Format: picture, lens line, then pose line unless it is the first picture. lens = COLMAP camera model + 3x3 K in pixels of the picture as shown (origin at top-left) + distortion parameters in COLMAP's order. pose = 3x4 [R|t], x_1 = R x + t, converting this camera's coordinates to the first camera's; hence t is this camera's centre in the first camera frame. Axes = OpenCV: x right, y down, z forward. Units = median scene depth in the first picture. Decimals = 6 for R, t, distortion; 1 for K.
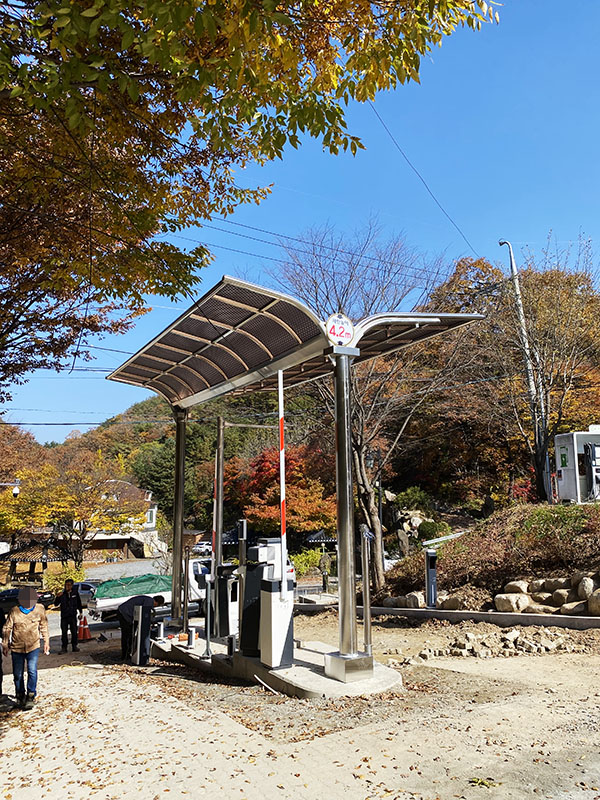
lens RADIAL K [[602.2, 0, 295.2], [0, 602.2, 403.1], [0, 0, 1]] dist [0.022092, -0.018373]
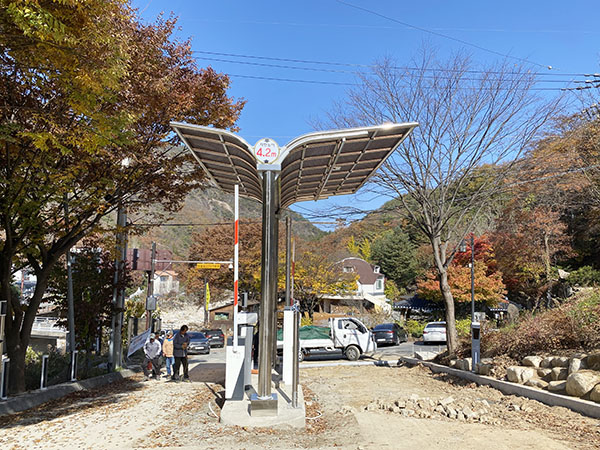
lens RADIAL K [[451.6, 0, 301.7], [0, 451.6, 229.7], [0, 0, 1]] dist [0.022092, -0.018373]
pose [[0.904286, -0.021437, -0.426389, 0.362530], [0.049133, 0.997328, 0.054059, -0.001160], [0.424091, -0.069834, 0.902923, 0.094460]]
